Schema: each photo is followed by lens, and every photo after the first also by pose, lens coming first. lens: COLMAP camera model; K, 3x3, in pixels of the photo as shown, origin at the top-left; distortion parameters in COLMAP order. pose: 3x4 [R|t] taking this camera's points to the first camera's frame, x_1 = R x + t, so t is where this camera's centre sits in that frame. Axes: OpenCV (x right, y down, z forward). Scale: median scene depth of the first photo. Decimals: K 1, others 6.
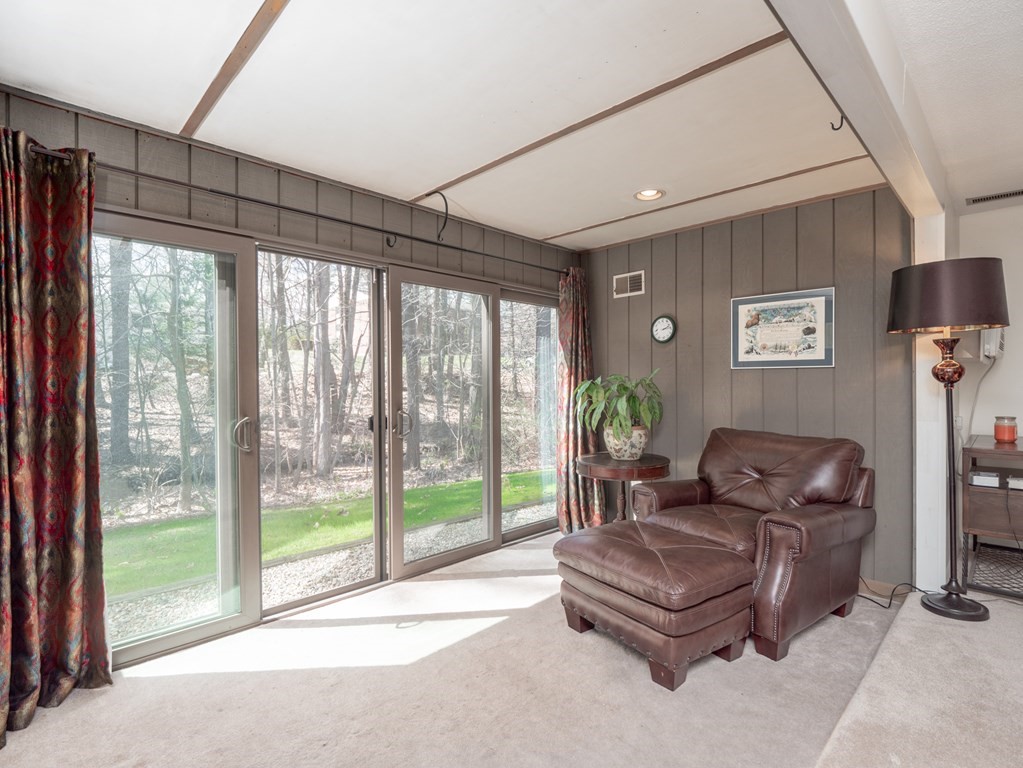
lens RADIAL K [[499.5, 0, 507.7], [0, 499.5, 385.7], [0, 0, 1]] dist [-0.010037, -0.004170]
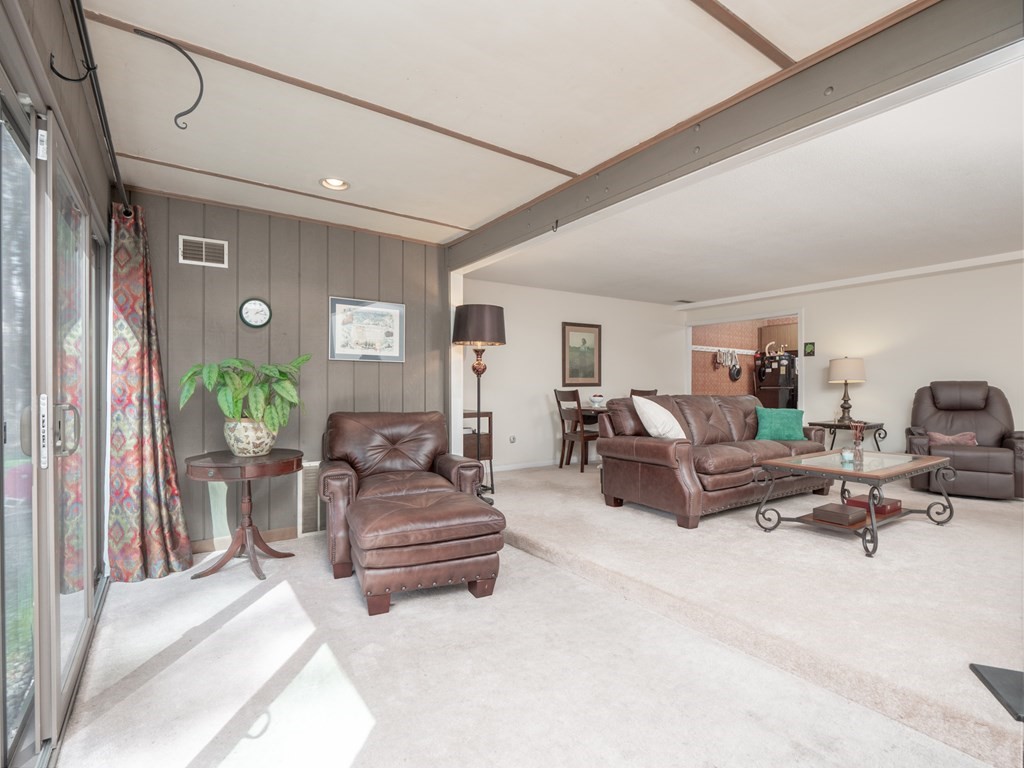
lens RADIAL K [[500.0, 0, 509.0], [0, 500.0, 387.0], [0, 0, 1]] dist [-0.010037, -0.004170]
pose [[0.162294, 0.004459, 0.986732, -0.610718], [0.003064, 0.999983, -0.005023, 0.035565], [-0.986738, 0.003839, 0.162277, 0.449124]]
